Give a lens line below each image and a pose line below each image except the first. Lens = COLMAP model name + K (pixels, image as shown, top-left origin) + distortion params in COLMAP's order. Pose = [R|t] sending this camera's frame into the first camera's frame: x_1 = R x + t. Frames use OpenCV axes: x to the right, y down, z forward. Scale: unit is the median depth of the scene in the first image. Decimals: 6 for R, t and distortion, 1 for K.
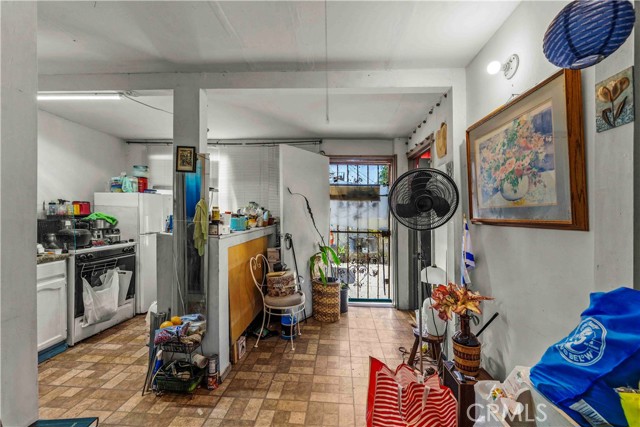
lens RADIAL K [[263.4, 0, 318.8], [0, 263.4, 216.3], [0, 0, 1]] dist [-0.001541, 0.000311]
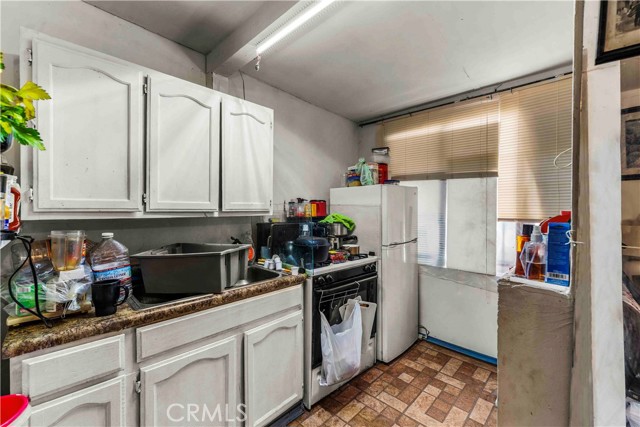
lens RADIAL K [[263.4, 0, 319.7], [0, 263.4, 215.4], [0, 0, 1]] dist [-0.001541, 0.000311]
pose [[0.756317, 0.002259, -0.654201, -0.411524], [-0.004220, 0.999990, -0.001425, -0.009321], [0.654192, 0.003838, 0.756319, 0.437246]]
